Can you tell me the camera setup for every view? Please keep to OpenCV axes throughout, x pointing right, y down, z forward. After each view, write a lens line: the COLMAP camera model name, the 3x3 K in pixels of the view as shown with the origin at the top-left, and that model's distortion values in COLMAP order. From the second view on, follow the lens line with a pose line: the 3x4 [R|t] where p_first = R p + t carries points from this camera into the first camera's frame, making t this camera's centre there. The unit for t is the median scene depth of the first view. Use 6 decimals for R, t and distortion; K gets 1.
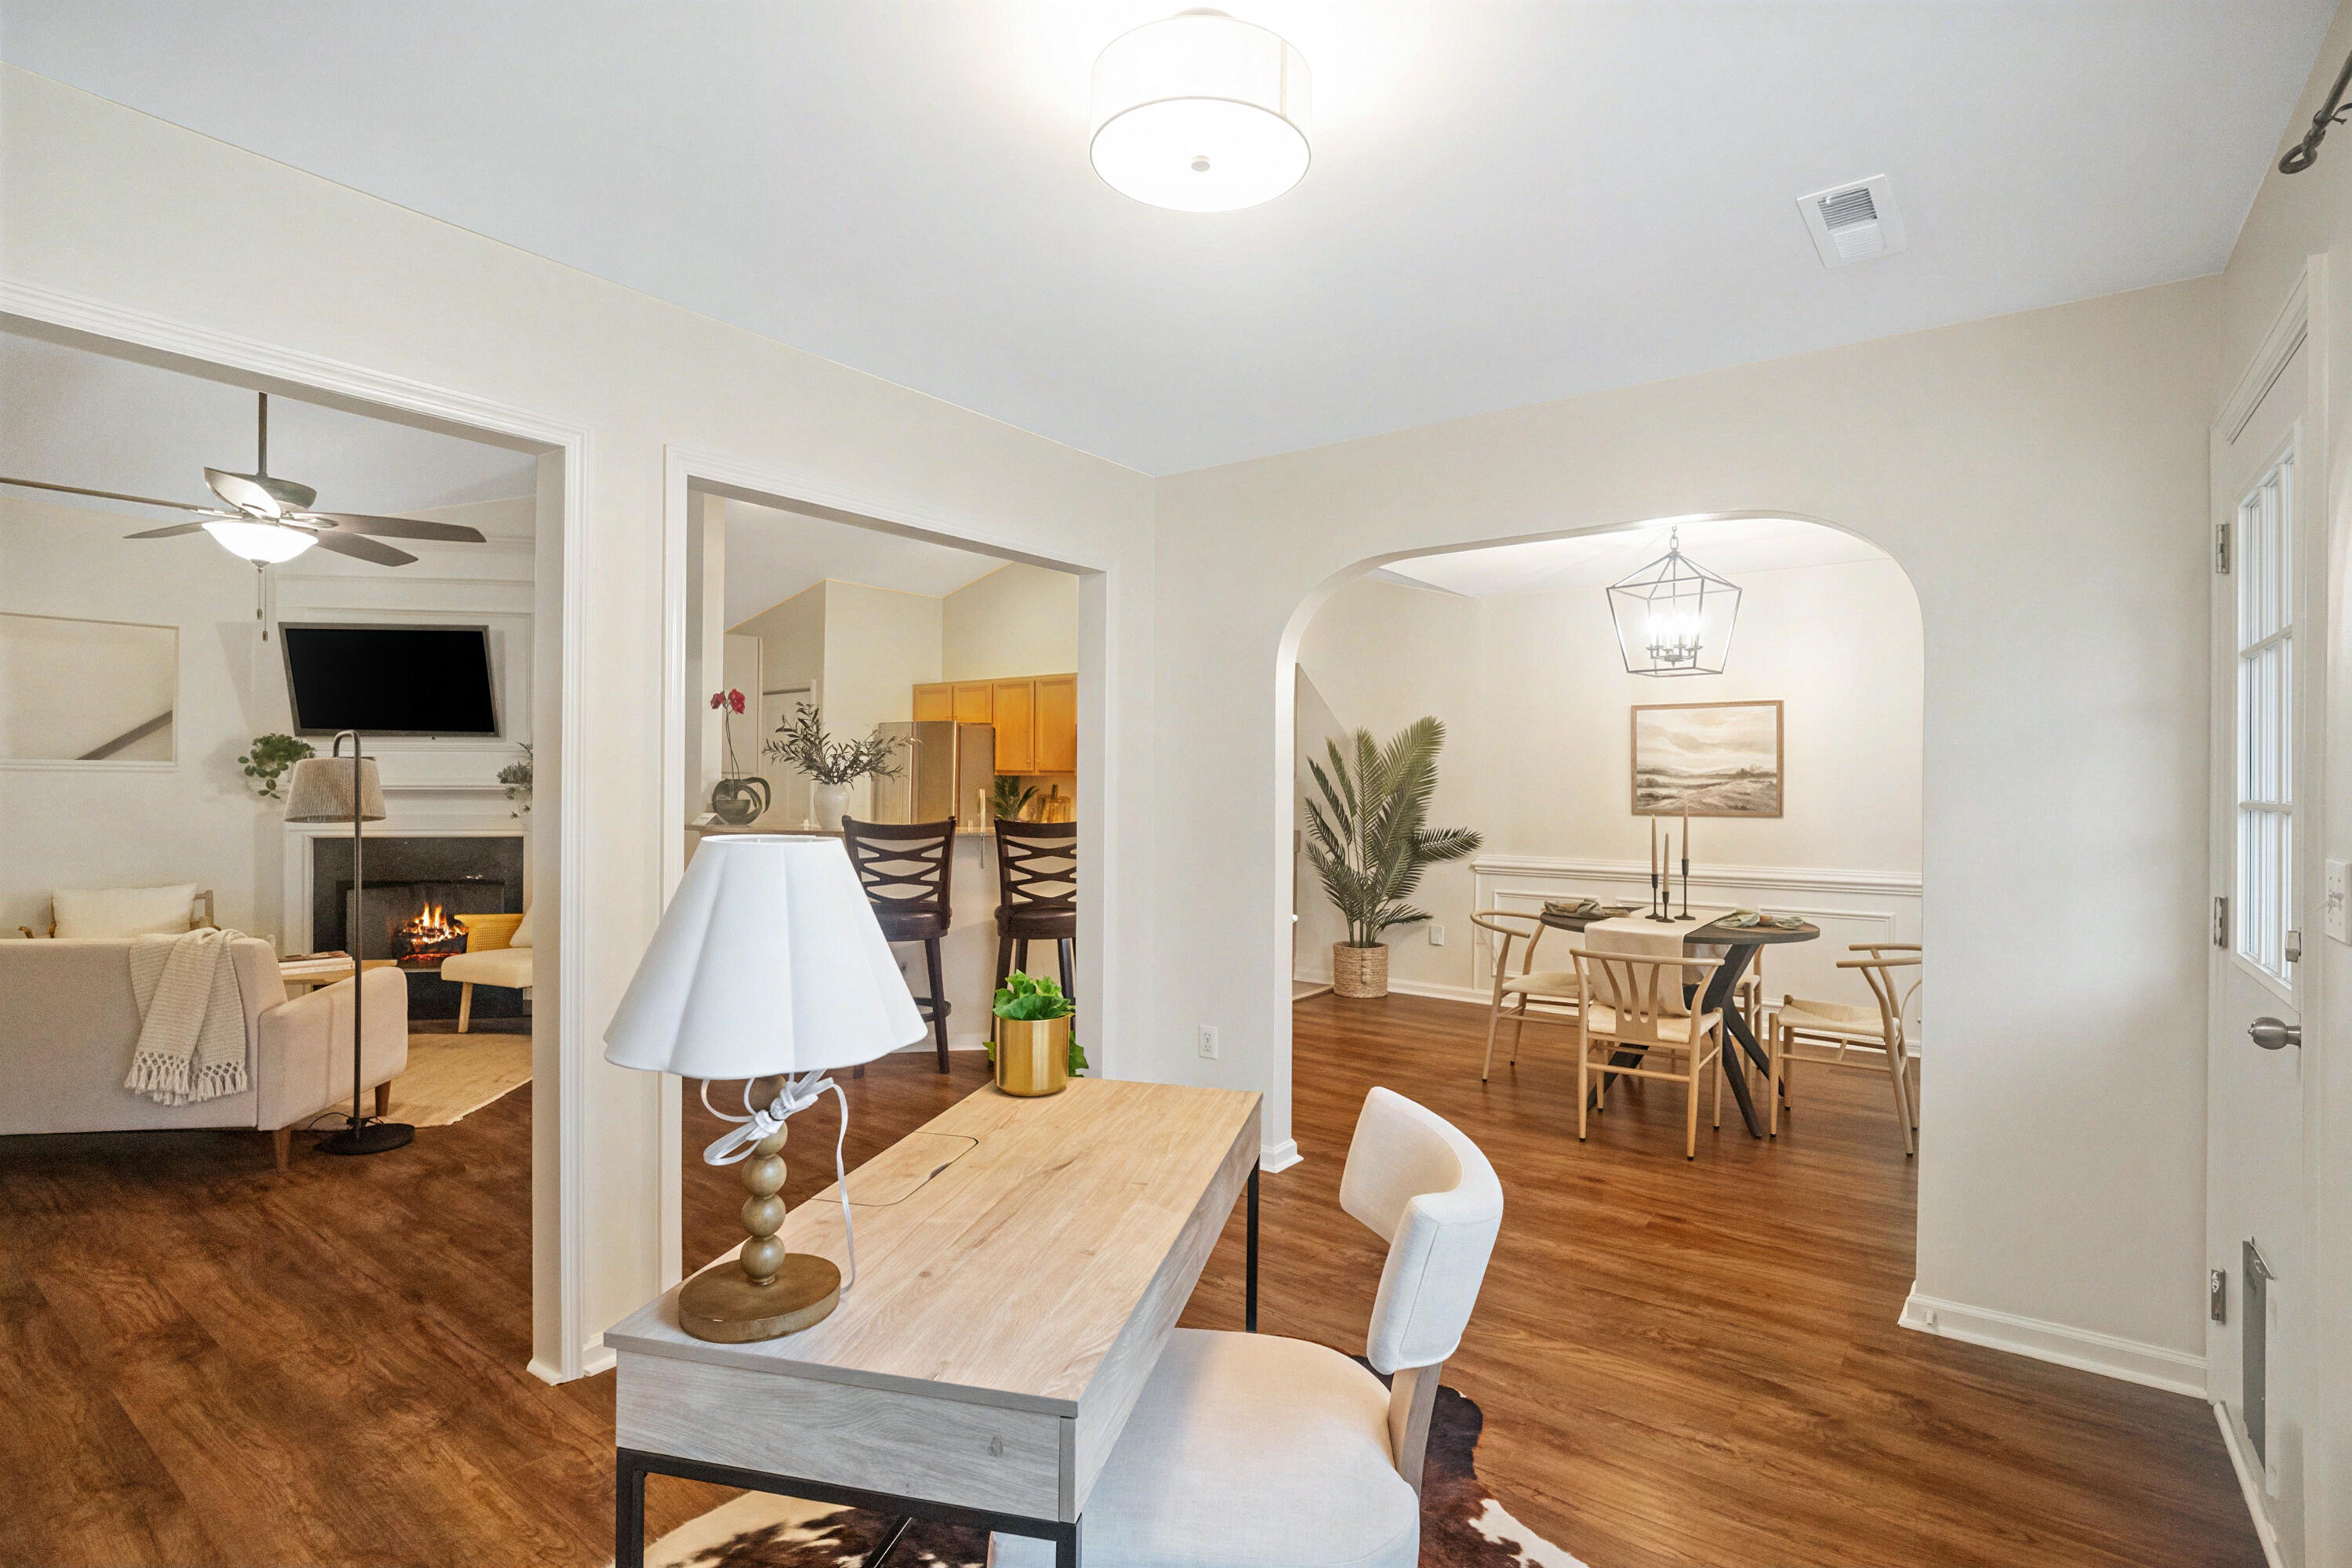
lens RADIAL K [[1135.7, 0, 1172.8], [0, 1135.7, 774.6], [0, 0, 1]] dist [-0.004618, -0.000547]
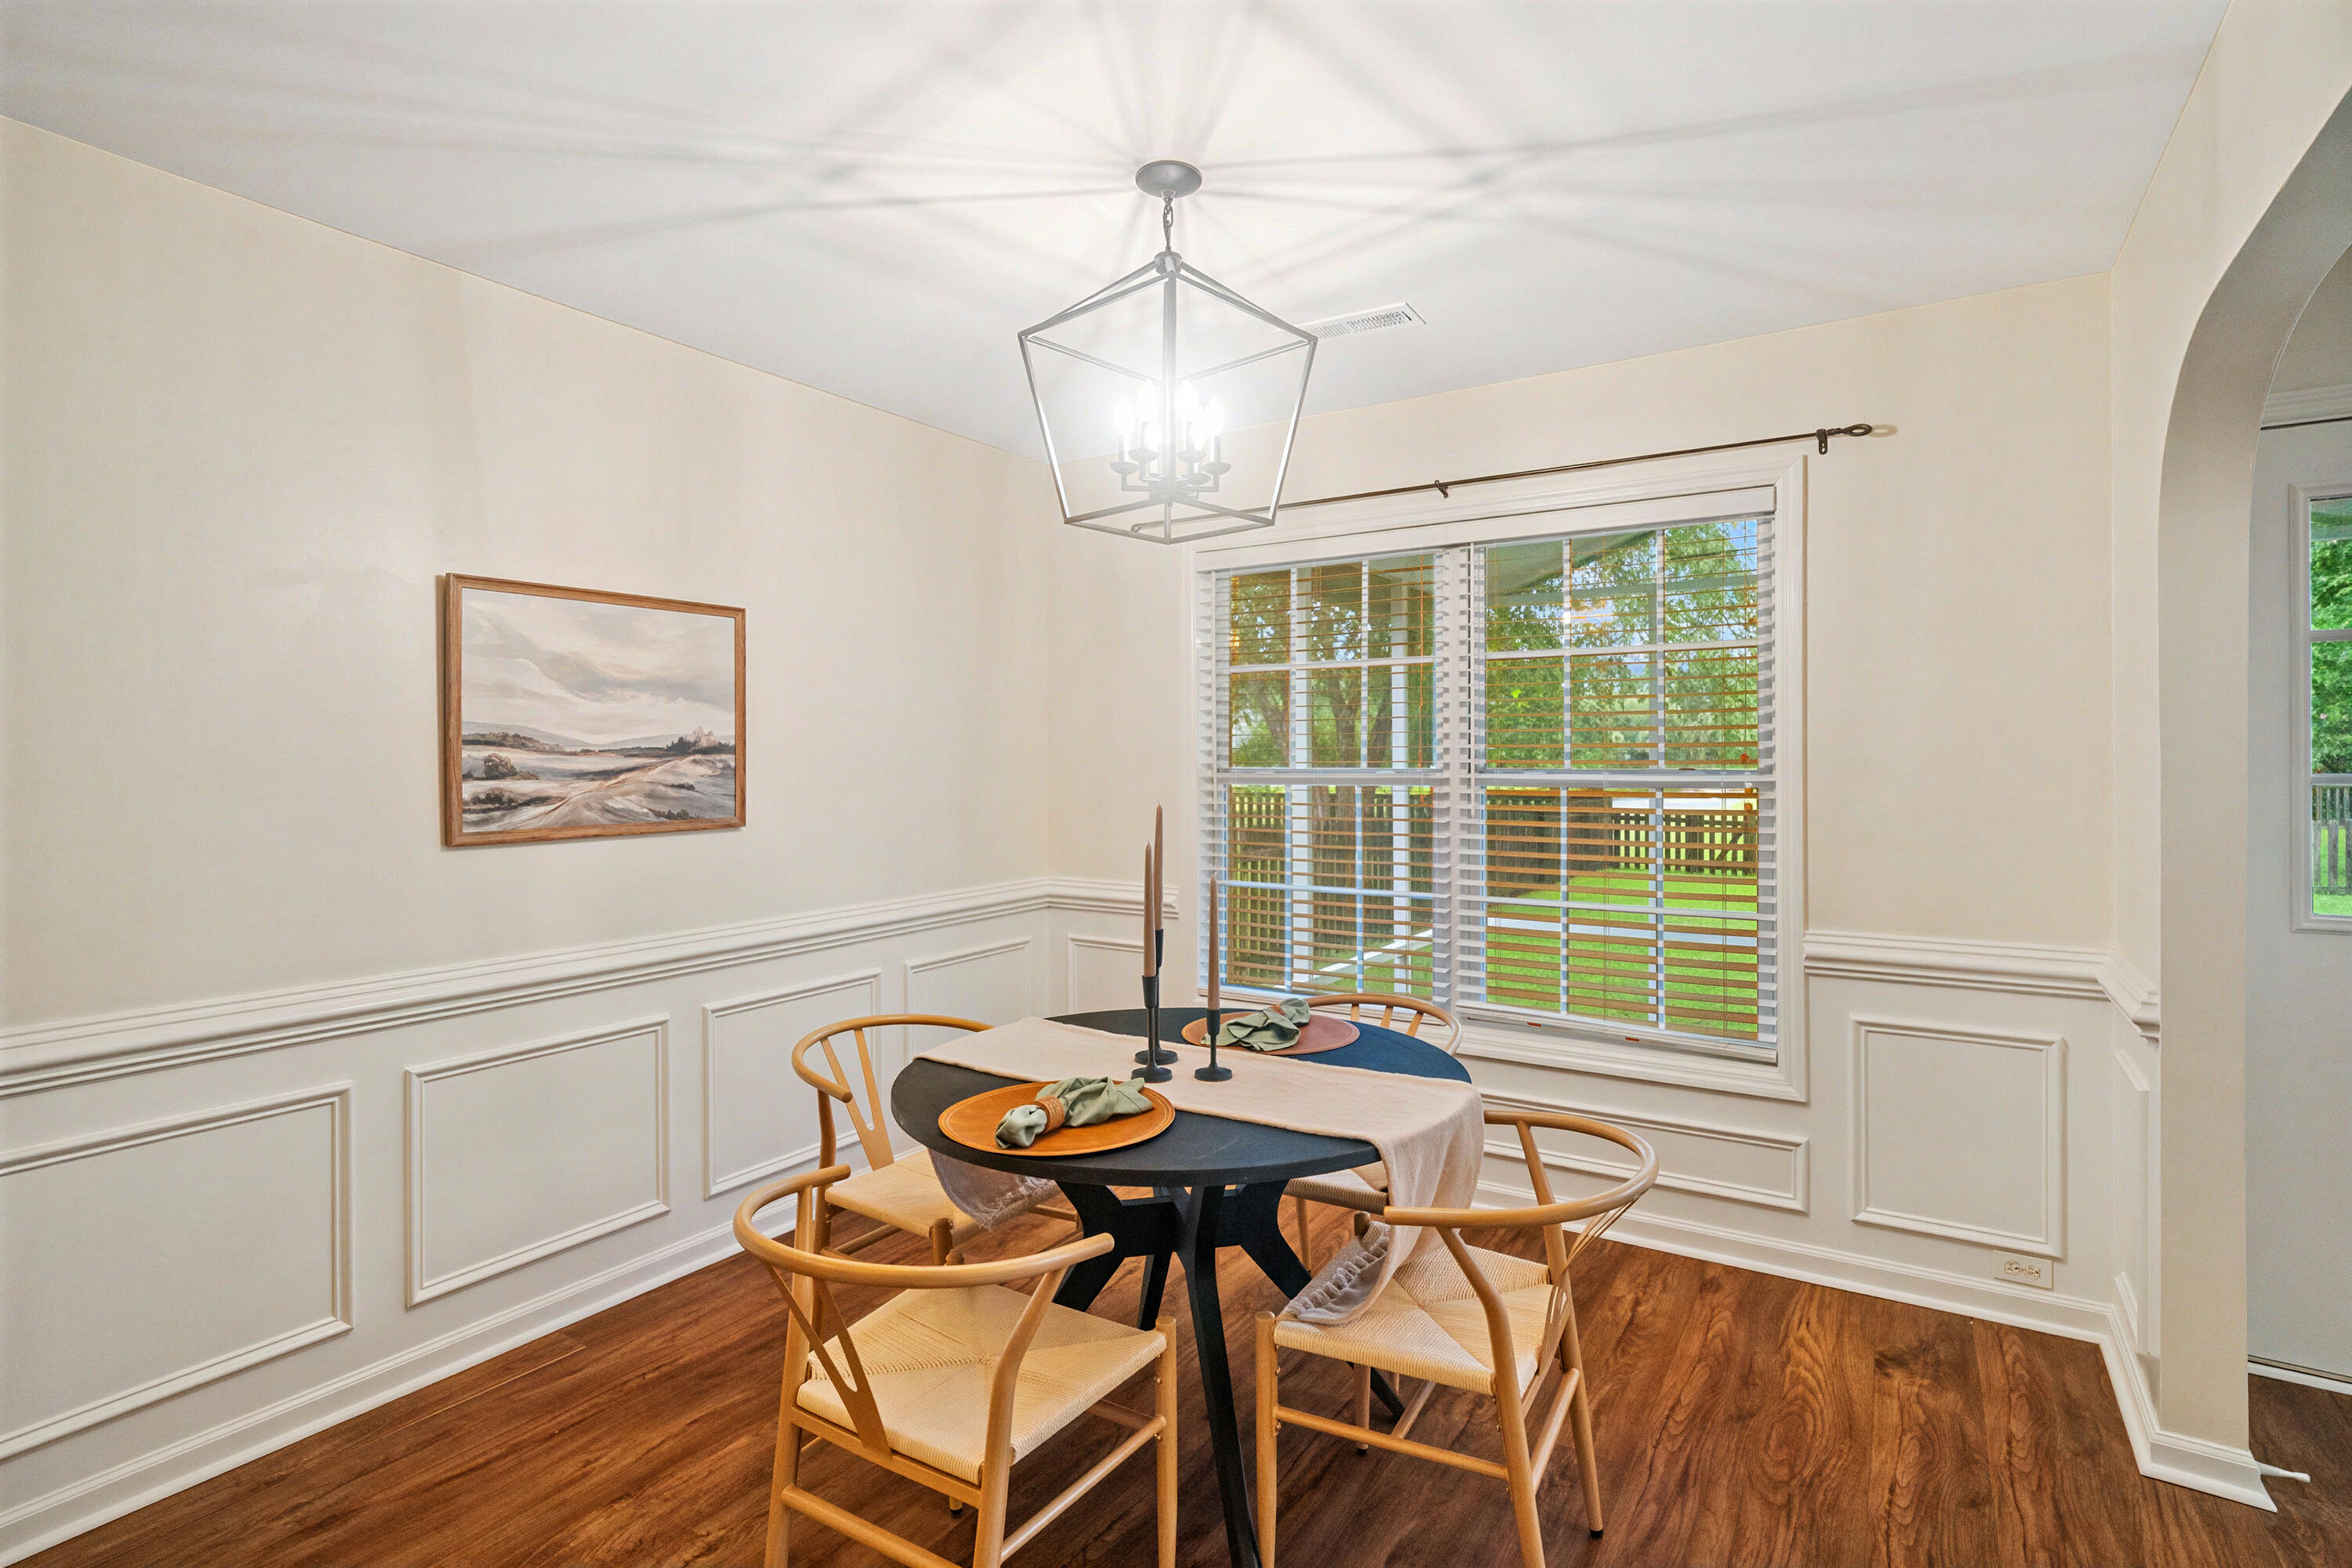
lens RADIAL K [[1135.7, 0, 1176.5], [0, 1135.7, 764.7], [0, 0, 1]] dist [-0.004618, -0.000547]
pose [[-0.057069, -0.002261, 0.998368, -0.007152], [0.007711, 0.999967, 0.002706, 0.007301], [-0.998340, 0.007852, -0.057049, 0.798964]]
